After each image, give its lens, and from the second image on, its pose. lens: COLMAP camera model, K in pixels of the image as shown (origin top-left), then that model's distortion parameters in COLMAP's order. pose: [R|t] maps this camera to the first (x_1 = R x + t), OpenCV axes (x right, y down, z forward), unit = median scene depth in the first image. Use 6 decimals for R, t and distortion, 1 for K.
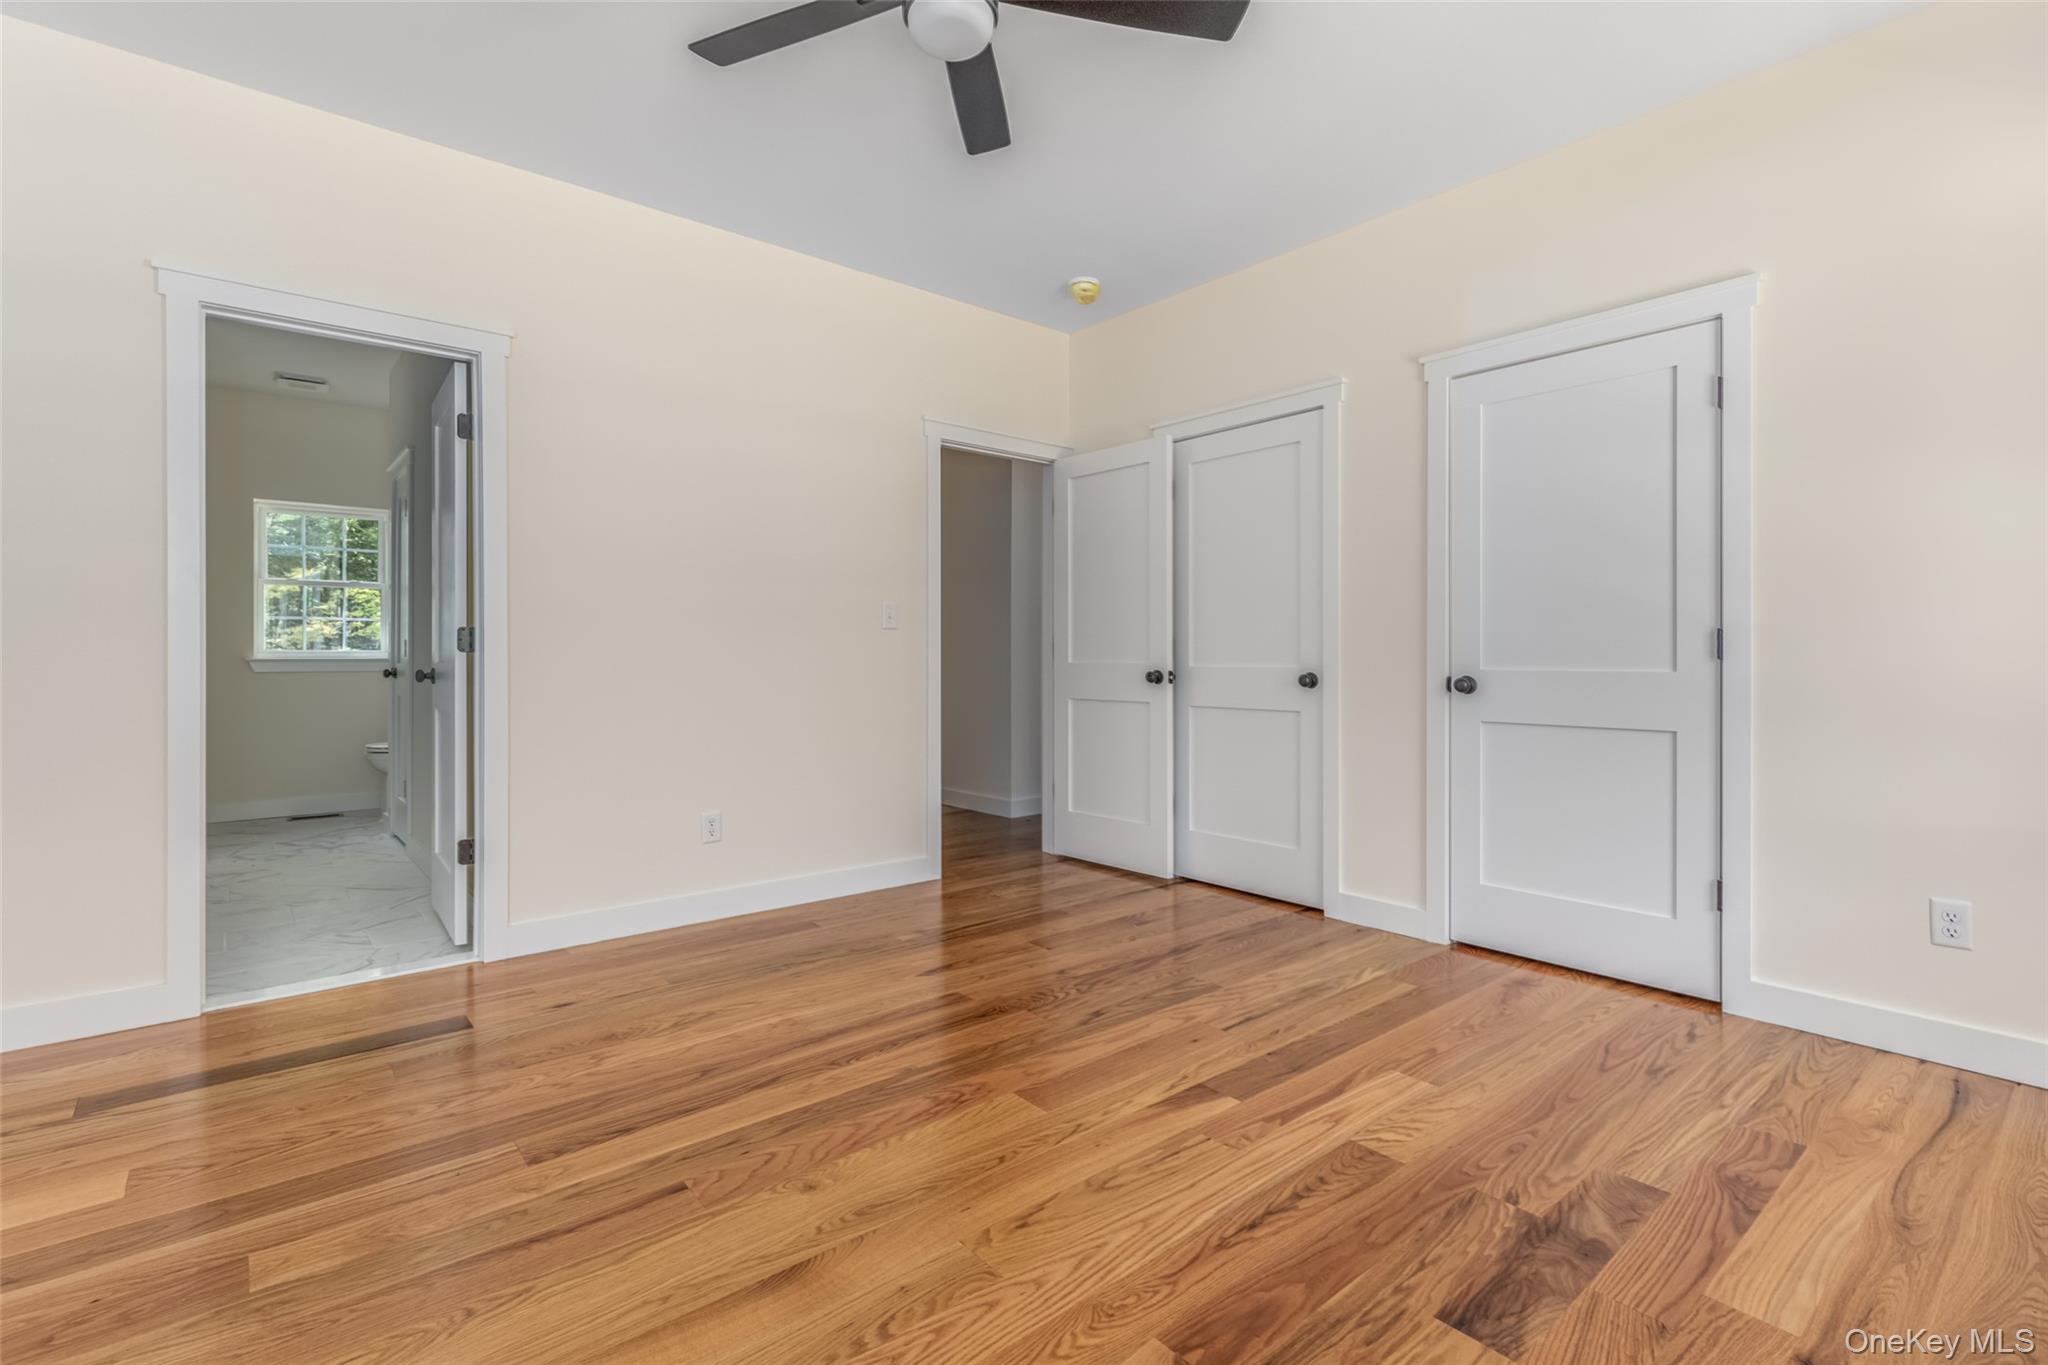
lens RADIAL K [[955.3, 0, 1014.9], [0, 955.3, 659.7], [0, 0, 1]] dist [0.000835, -0.001276]
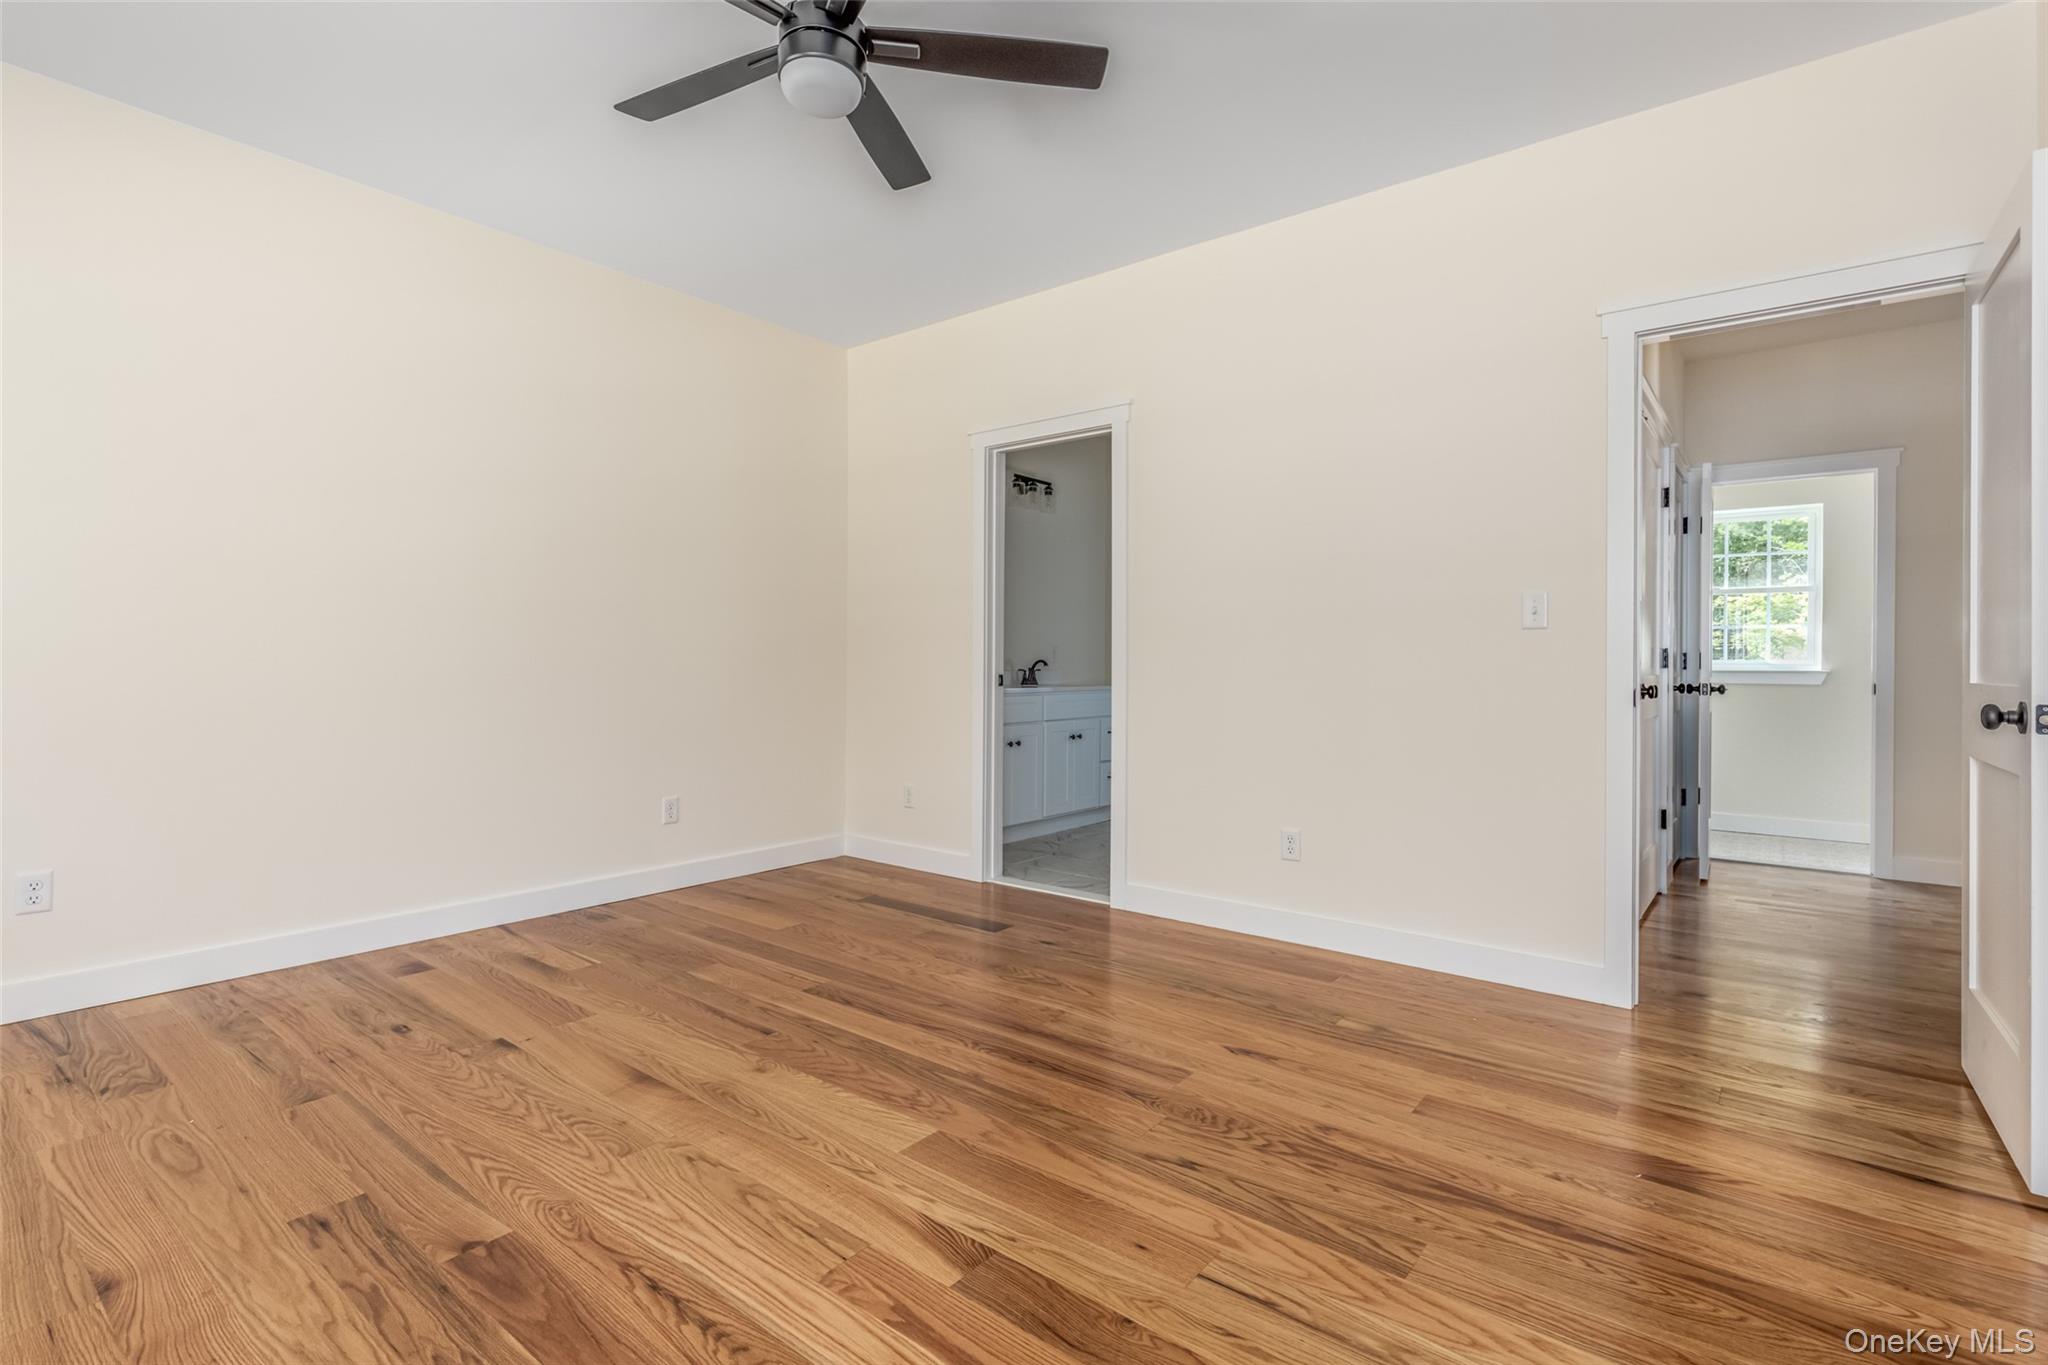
lens RADIAL K [[955.3, 0, 1014.9], [0, 955.3, 659.7], [0, 0, 1]] dist [0.000835, -0.001276]
pose [[0.201906, 0.000767, -0.979405, 0.920723], [-0.013642, 0.999905, -0.002029, -0.006529], [0.979310, 0.013771, 0.201897, 0.871119]]
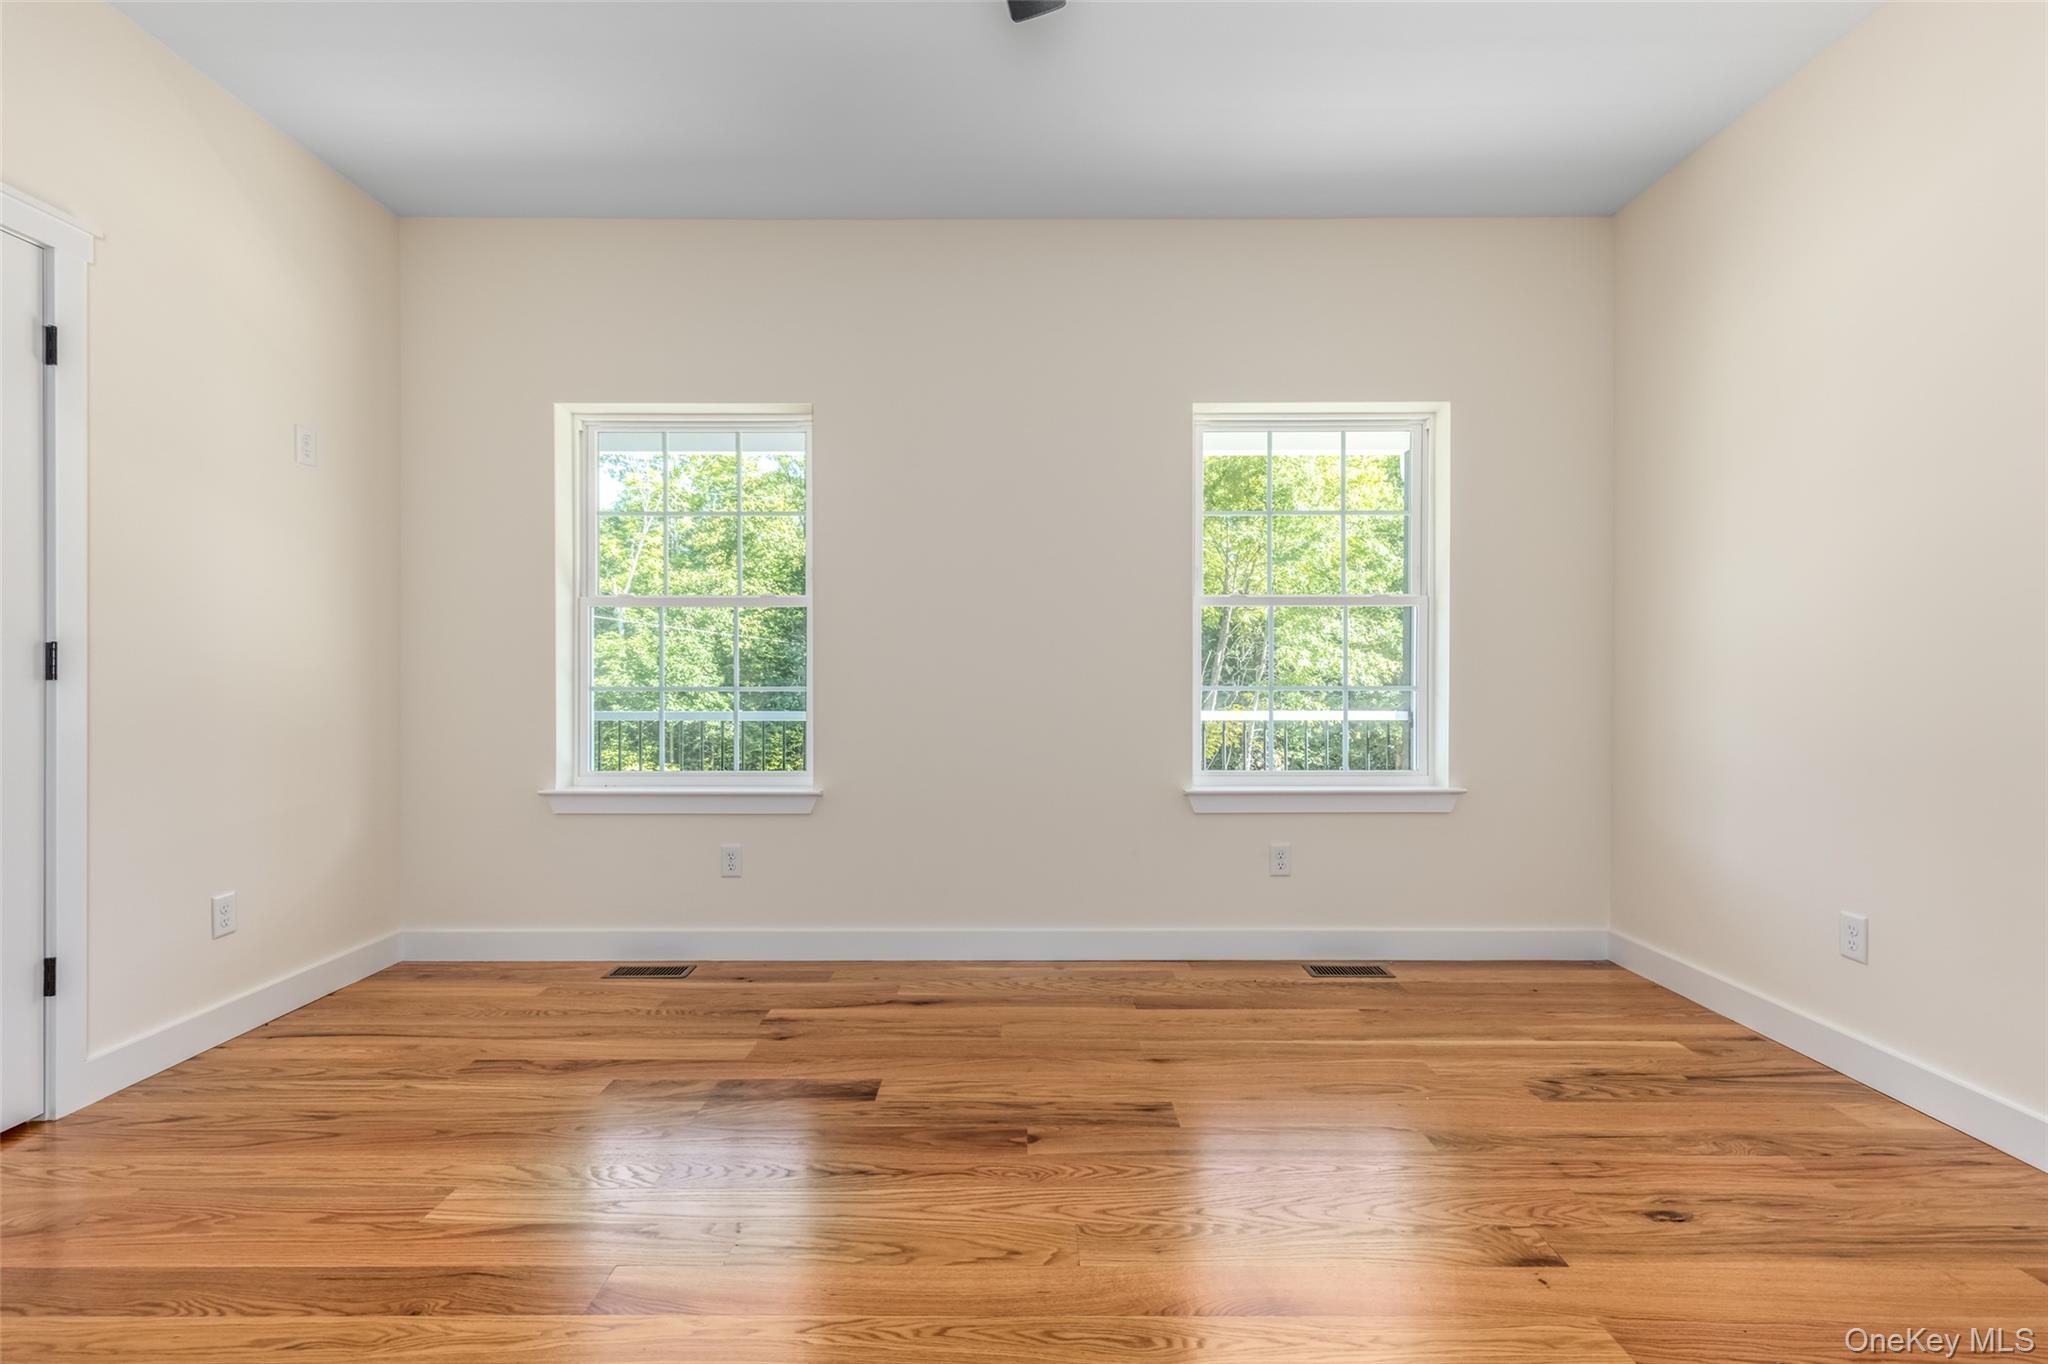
lens RADIAL K [[929.0, 0, 1027.7], [0, 929.0, 670.6], [0, 0, 1]] dist [-0.002980, -0.000145]
pose [[-0.776272, 0.003061, 0.630390, -0.464231], [0.003707, 0.999993, -0.000291, -0.006156], [-0.630387, 0.002111, -0.776278, 1.323052]]
